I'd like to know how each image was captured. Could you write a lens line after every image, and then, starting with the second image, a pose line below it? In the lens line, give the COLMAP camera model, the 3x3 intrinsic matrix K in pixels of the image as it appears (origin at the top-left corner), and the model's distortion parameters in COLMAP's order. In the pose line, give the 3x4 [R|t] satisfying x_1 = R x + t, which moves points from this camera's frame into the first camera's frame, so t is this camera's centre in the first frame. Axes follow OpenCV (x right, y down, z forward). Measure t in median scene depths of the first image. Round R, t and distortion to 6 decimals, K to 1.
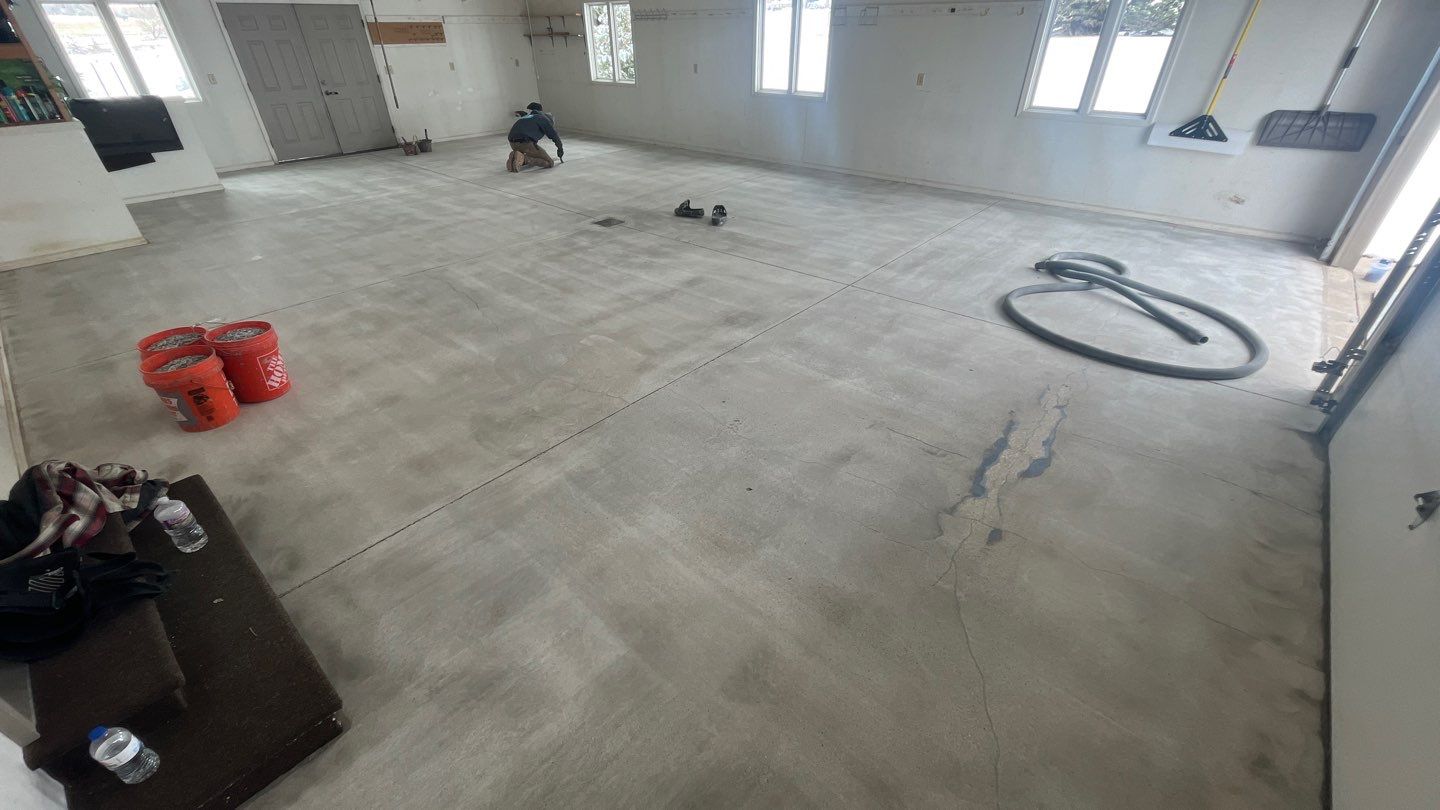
lens RADIAL K [[578.4, 0, 720.0], [0, 578.4, 405.0], [0, 0, 1]] dist [-0.002213, -0.000124]
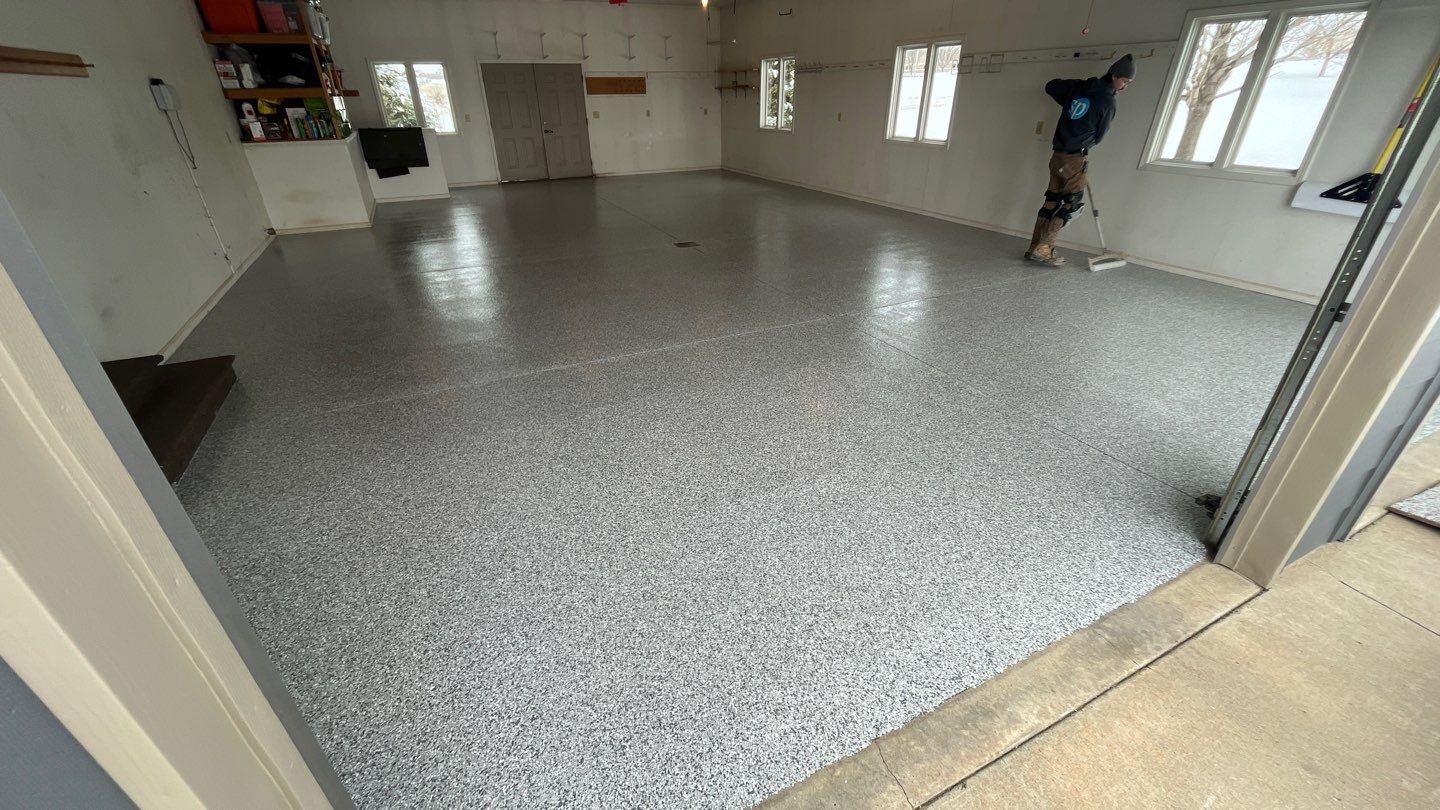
lens RADIAL K [[578.4, 0, 720.0], [0, 578.4, 405.0], [0, 0, 1]] dist [-0.002213, -0.000124]
pose [[0.922201, 0.183348, -0.340483, 0.221104], [-0.209085, 0.977072, -0.040160, 0.012017], [0.325313, 0.108226, 0.939393, 0.009921]]
